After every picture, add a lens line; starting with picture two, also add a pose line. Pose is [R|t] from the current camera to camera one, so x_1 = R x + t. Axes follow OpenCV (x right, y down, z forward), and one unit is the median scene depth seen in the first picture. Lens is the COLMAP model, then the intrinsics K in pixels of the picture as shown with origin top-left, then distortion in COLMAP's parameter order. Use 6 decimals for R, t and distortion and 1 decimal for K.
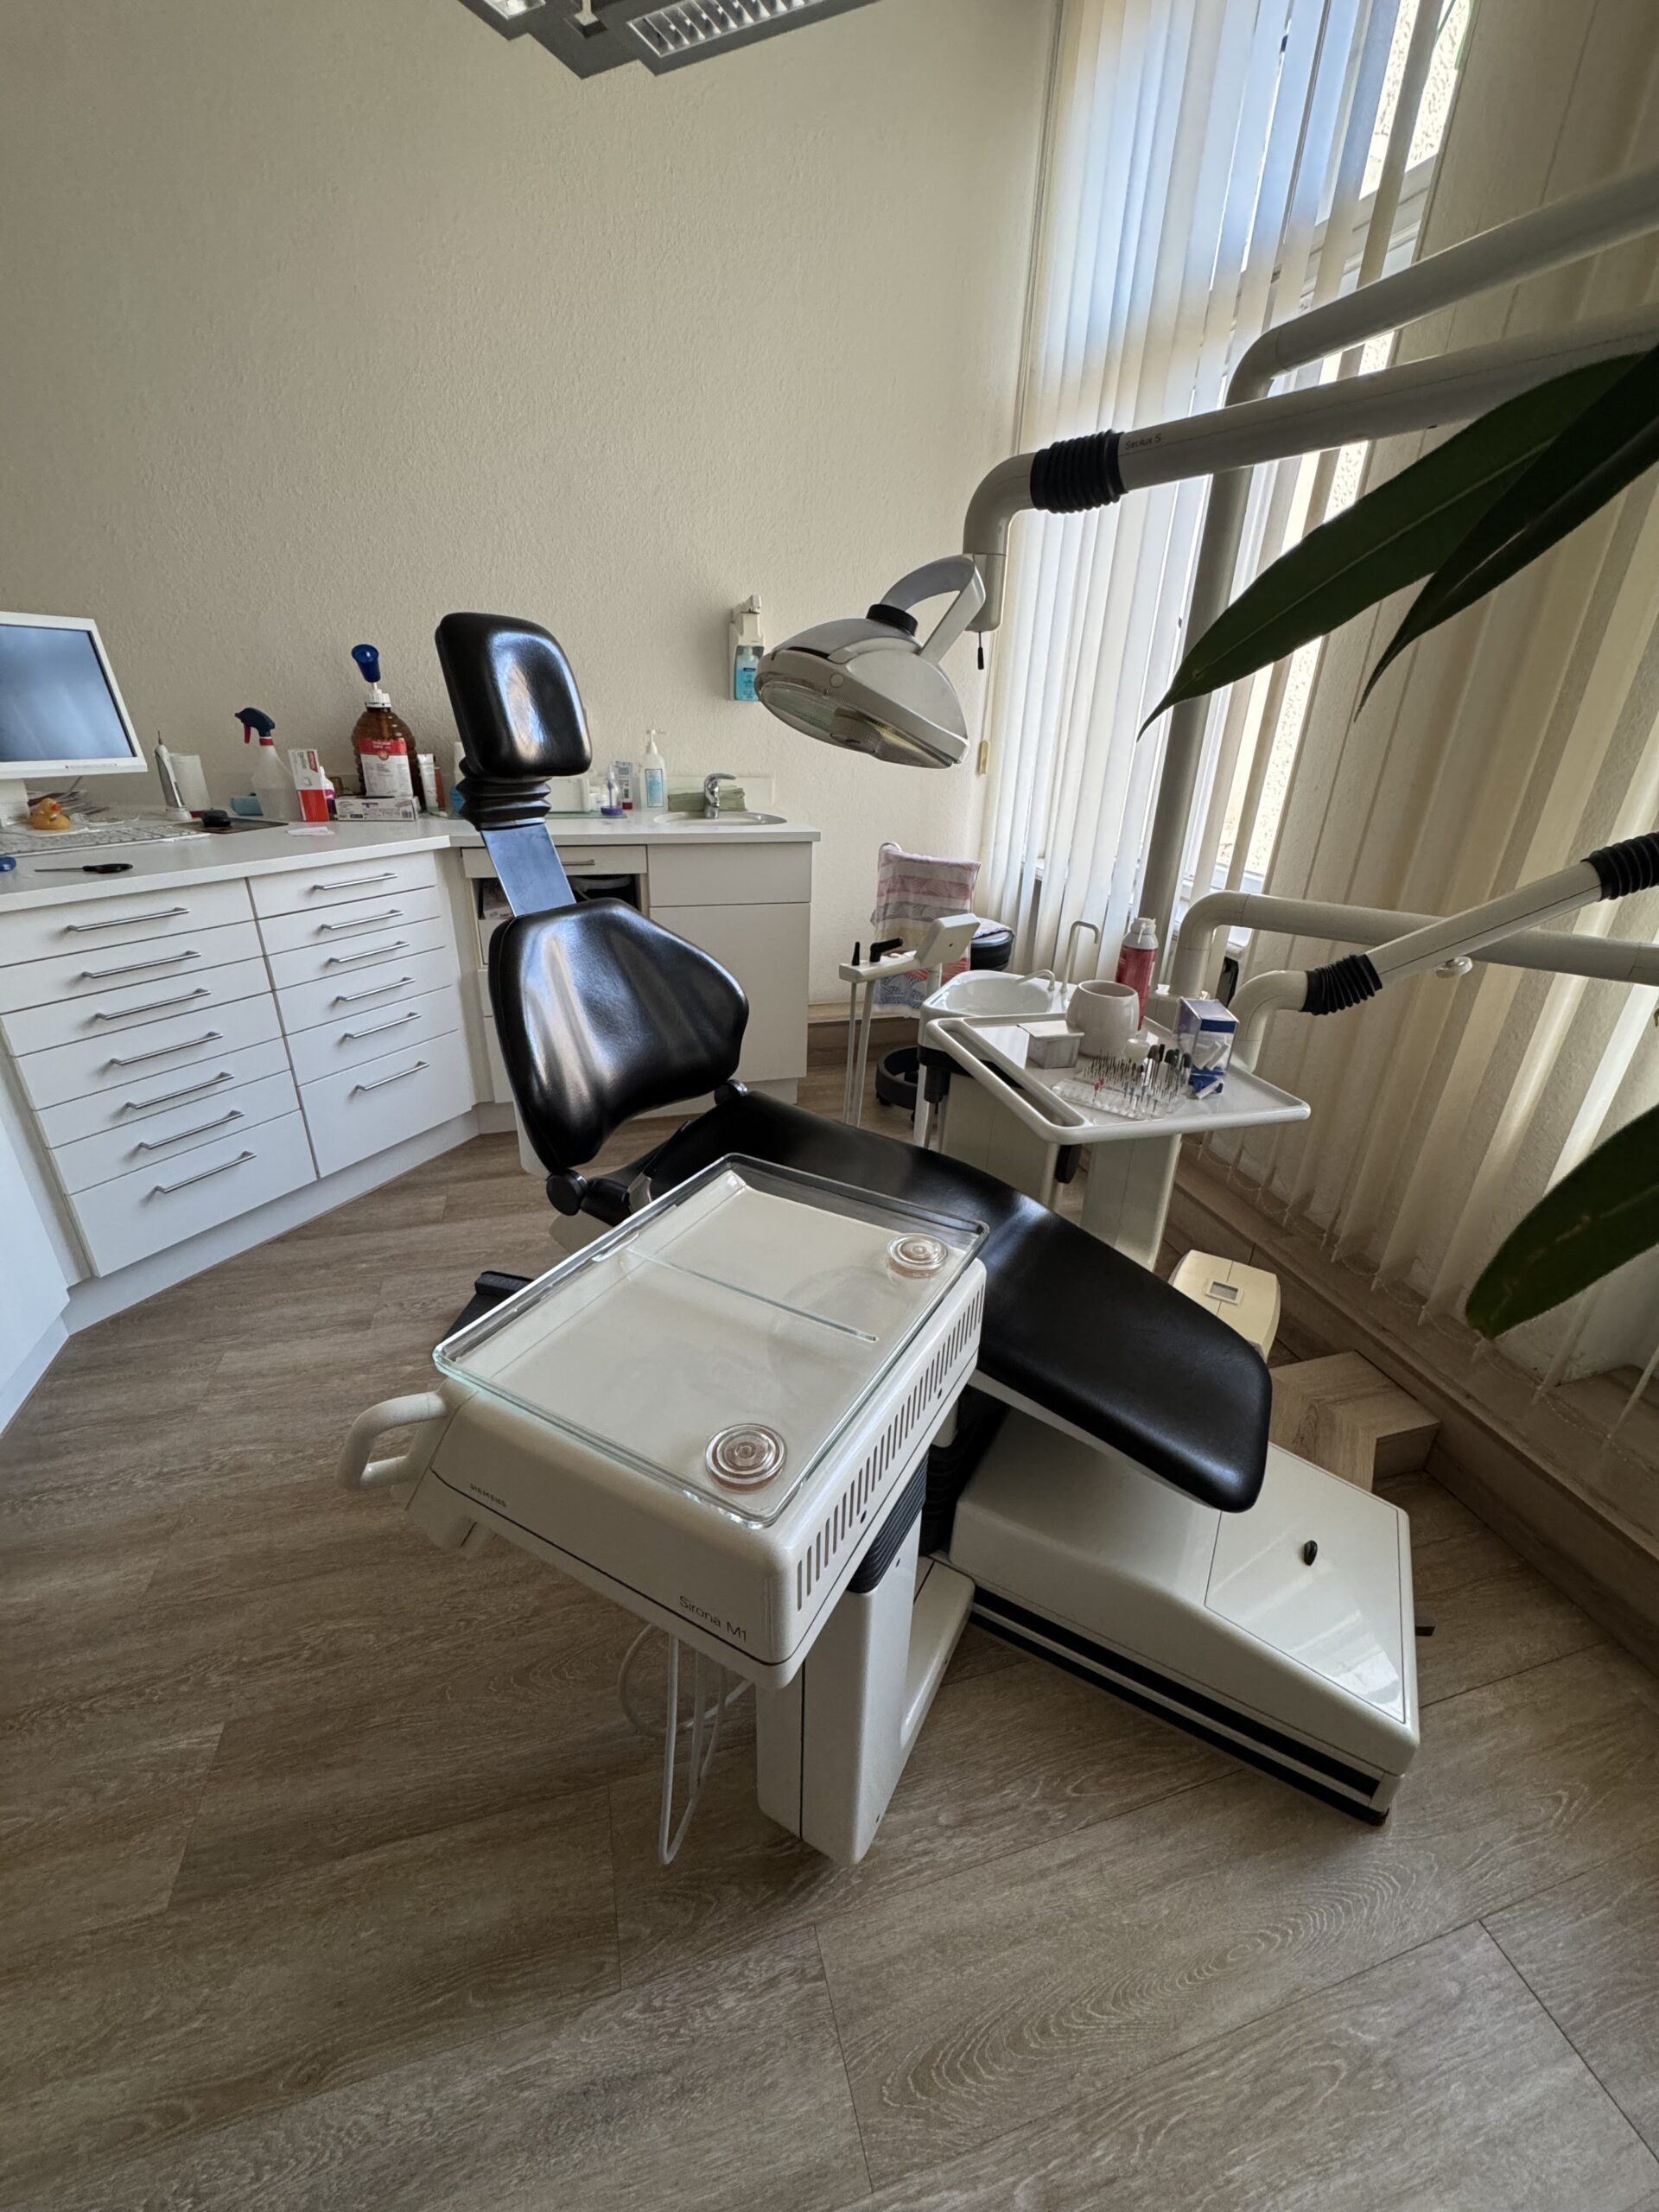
lens RADIAL K [[890.9, 0, 829.5], [0, 890.9, 1106.0], [0, 0, 1]] dist [-0.002249, -0.000052]
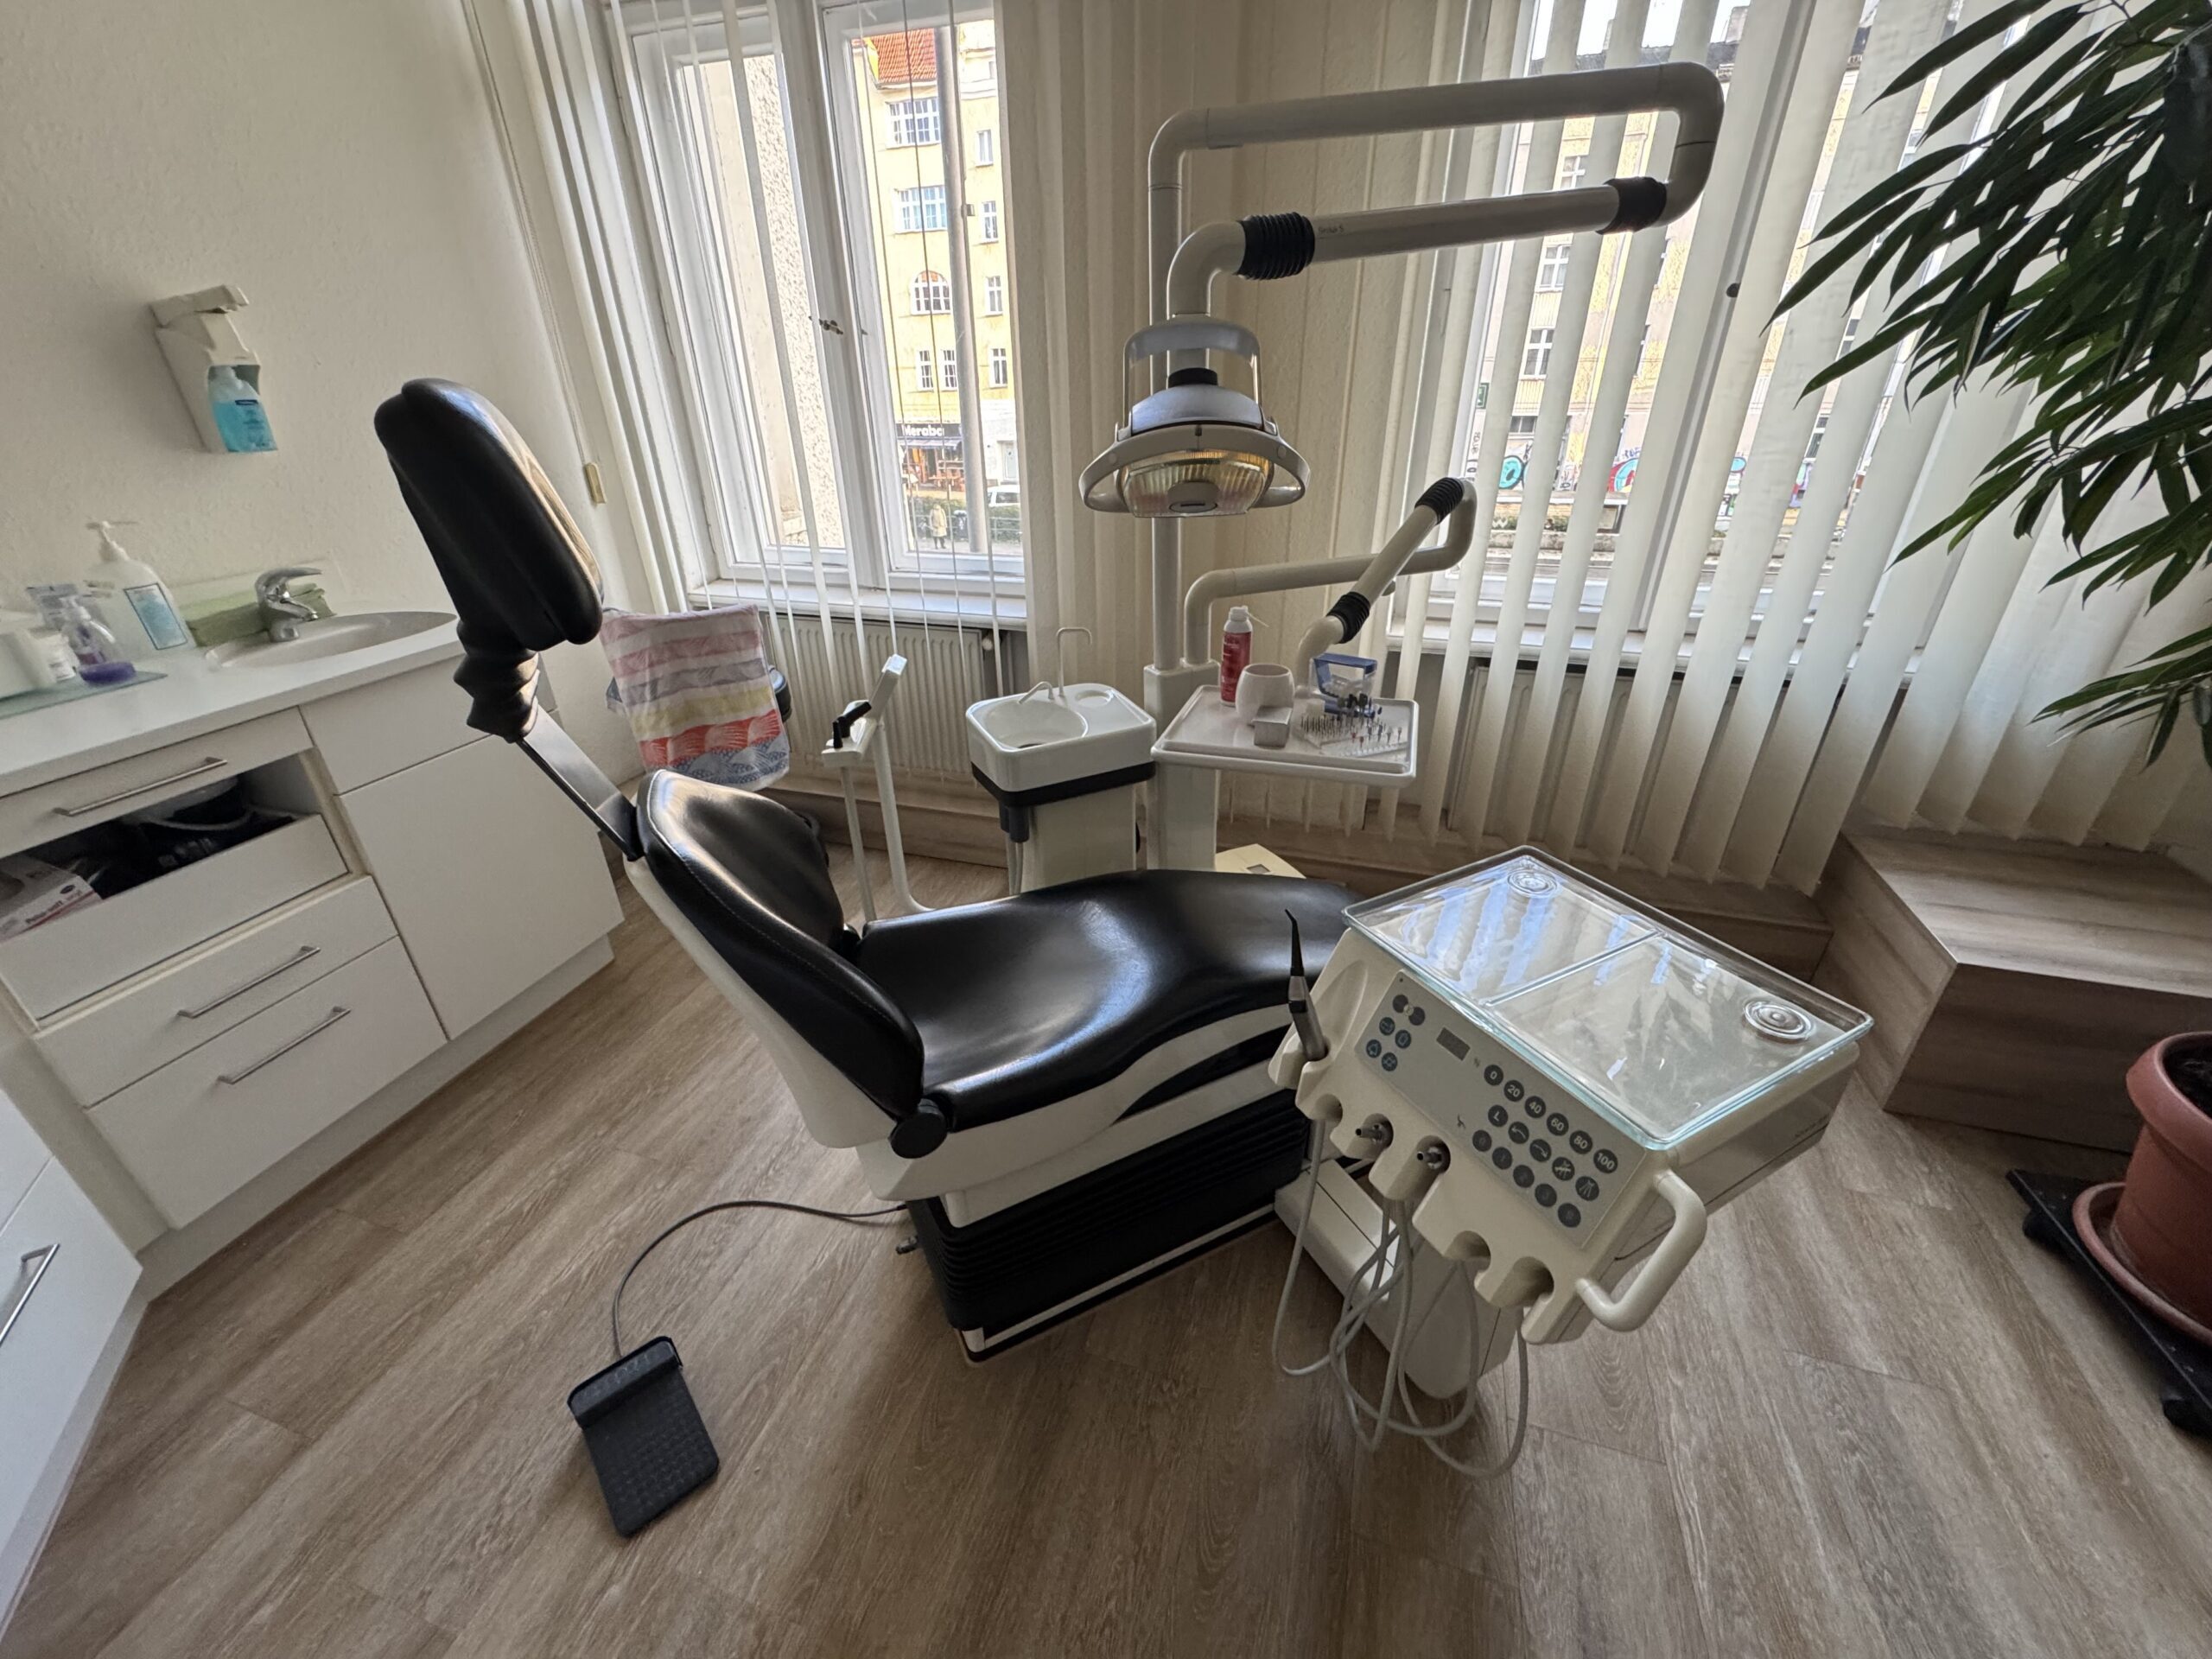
lens RADIAL K [[890.9, 0, 1106.0], [0, 890.9, 829.5], [0, 0, 1]] dist [-0.002249, -0.000052]
pose [[0.554794, -0.421478, 0.717328, -0.440624], [0.380782, 0.895217, 0.231497, -0.171875], [-0.739735, 0.144713, 0.657153, 0.228200]]
